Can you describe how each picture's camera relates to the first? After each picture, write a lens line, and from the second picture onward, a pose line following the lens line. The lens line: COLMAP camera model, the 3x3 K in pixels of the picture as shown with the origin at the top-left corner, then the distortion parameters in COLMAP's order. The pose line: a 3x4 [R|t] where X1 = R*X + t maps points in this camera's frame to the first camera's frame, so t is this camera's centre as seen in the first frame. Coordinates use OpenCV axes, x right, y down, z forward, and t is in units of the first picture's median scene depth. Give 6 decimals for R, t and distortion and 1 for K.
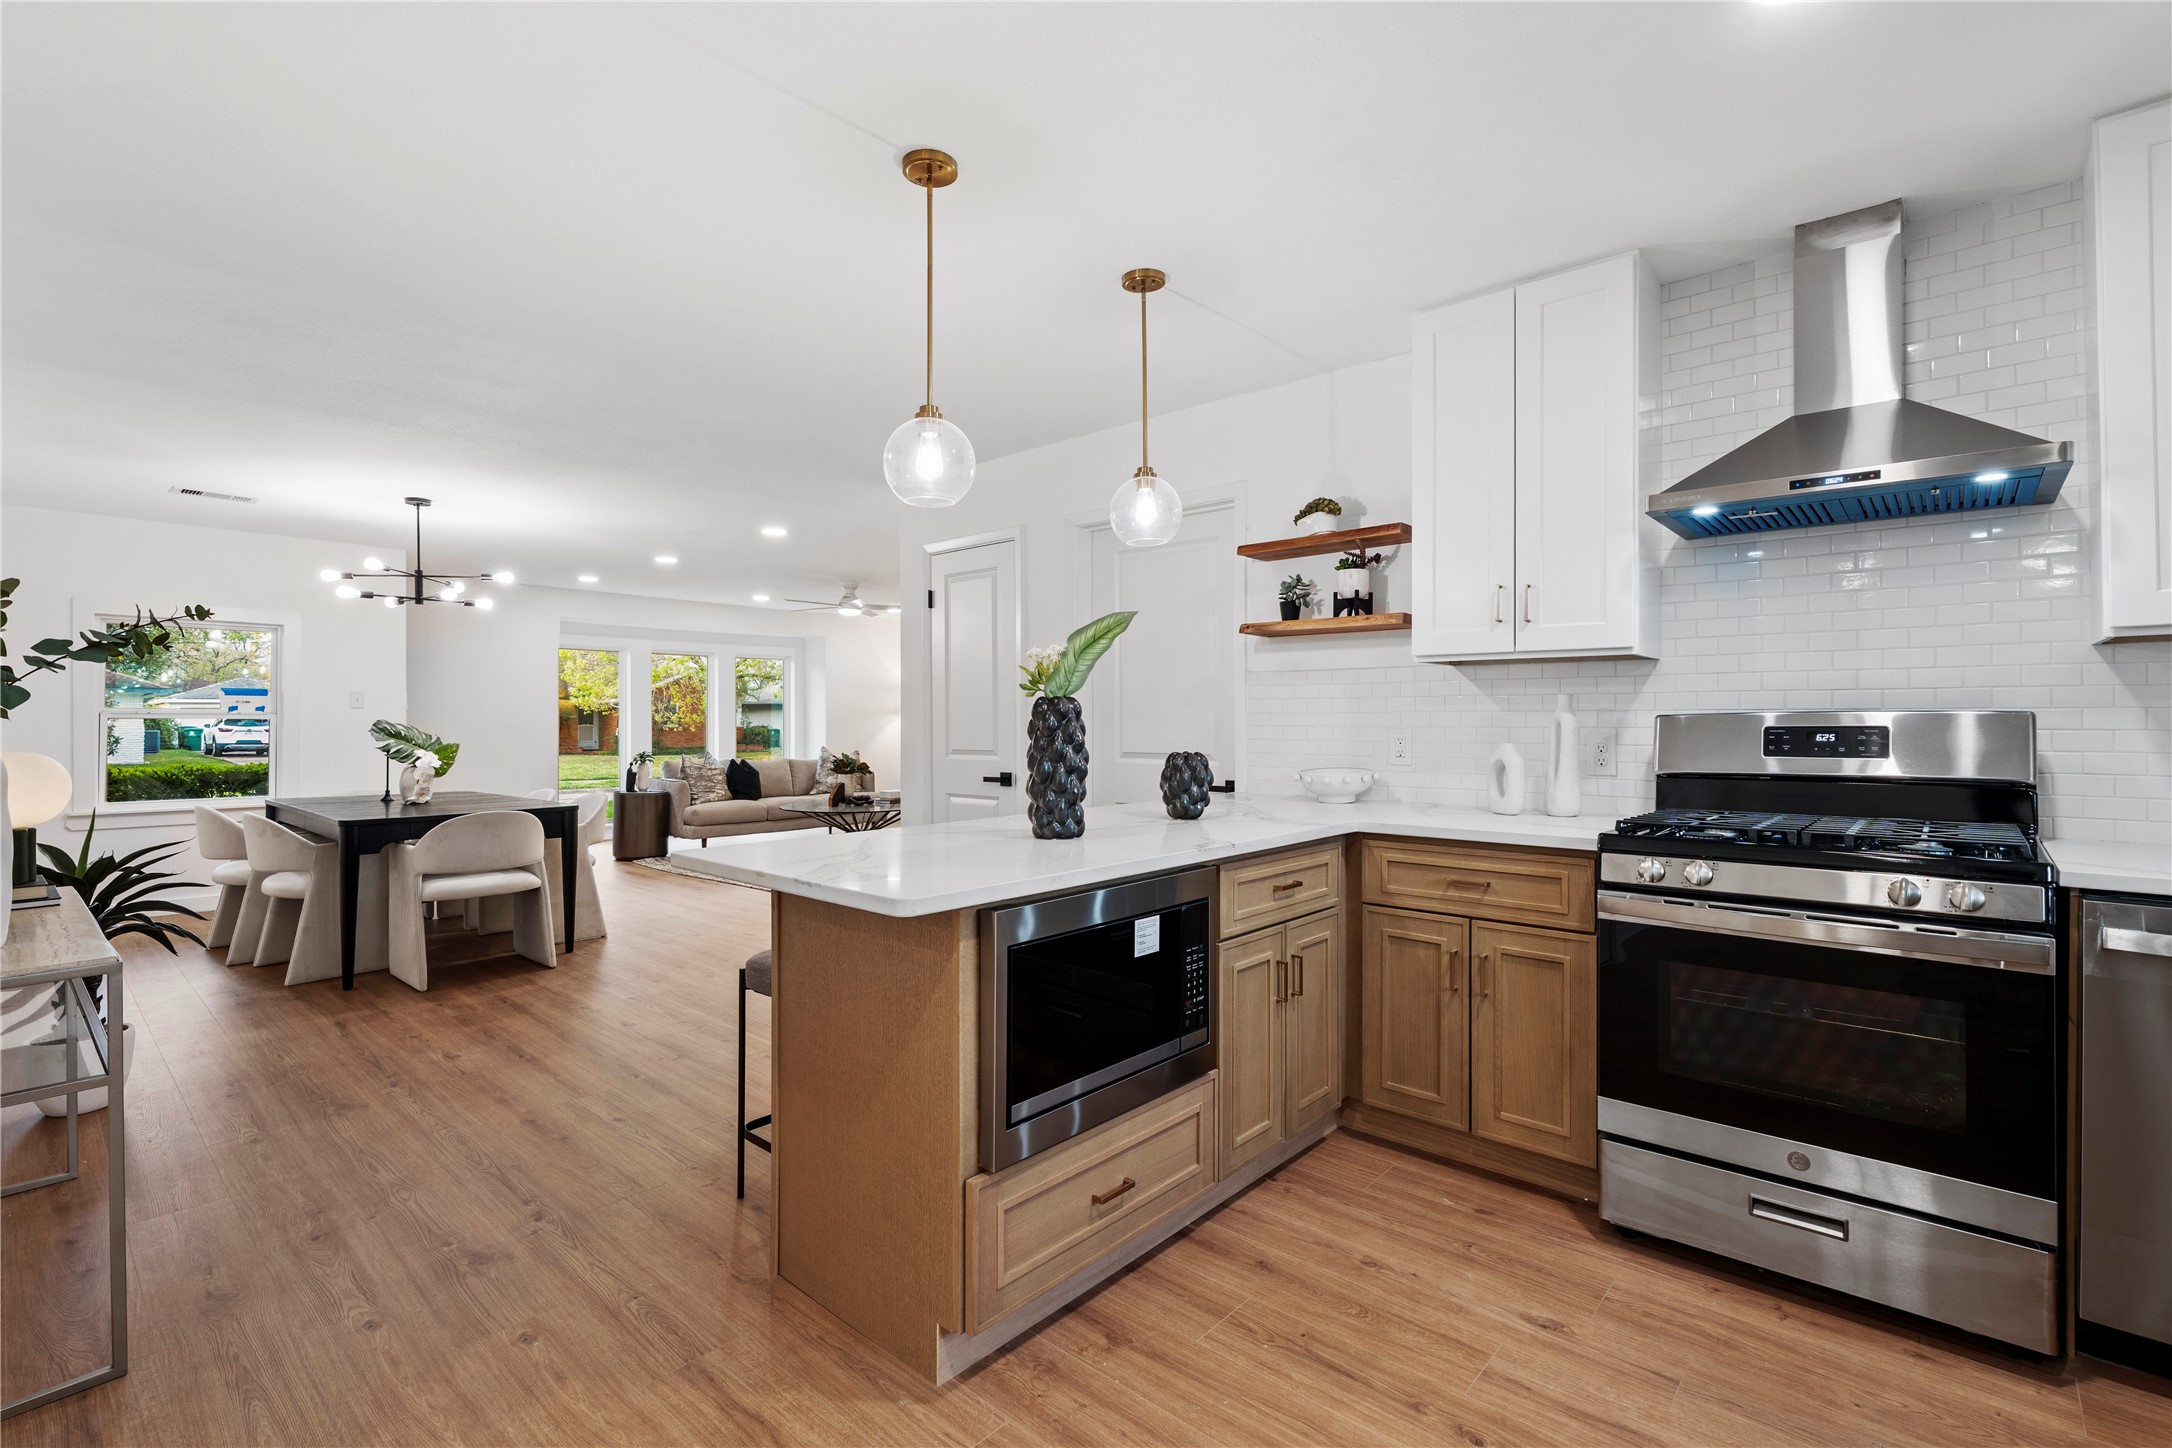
lens RADIAL K [[978.7, 0, 1086.0], [0, 978.7, 724.0], [0, 0, 1]] dist [-0.001746, -0.000054]
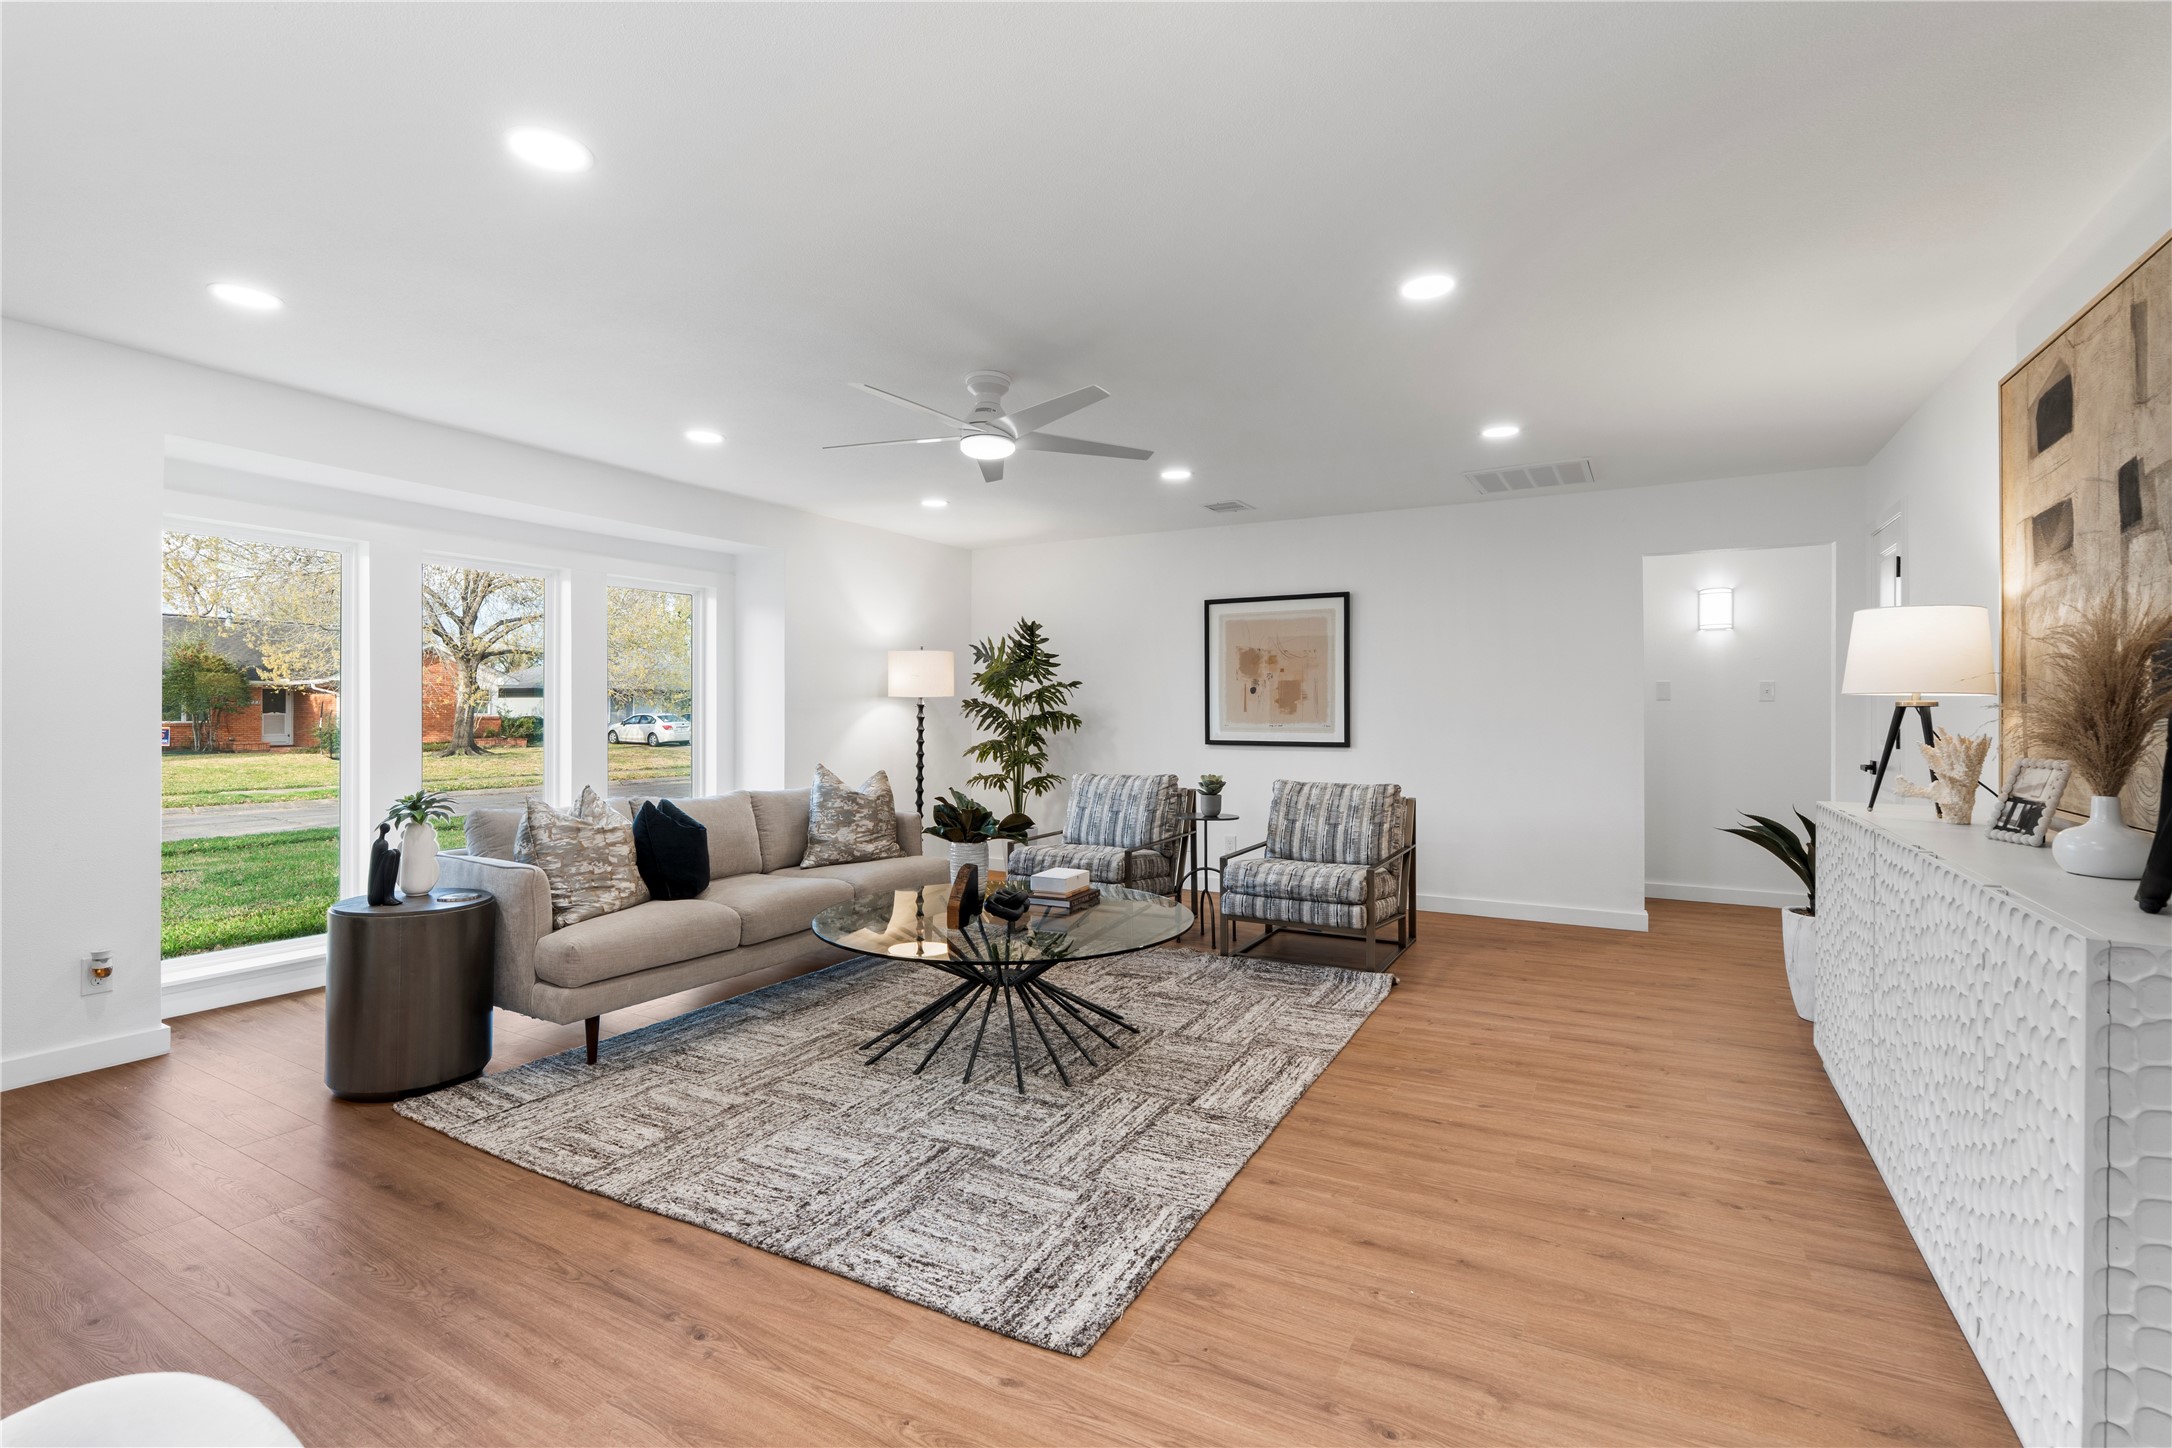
lens RADIAL K [[983.0, 0, 1074.6], [0, 983.0, 711.0], [0, 0, 1]] dist [-0.004349, -0.000335]
pose [[0.973808, 0.006440, 0.227282, -0.947267], [-0.005938, 0.999978, -0.002895, -0.008315], [-0.227296, 0.001470, 0.973825, 1.865586]]
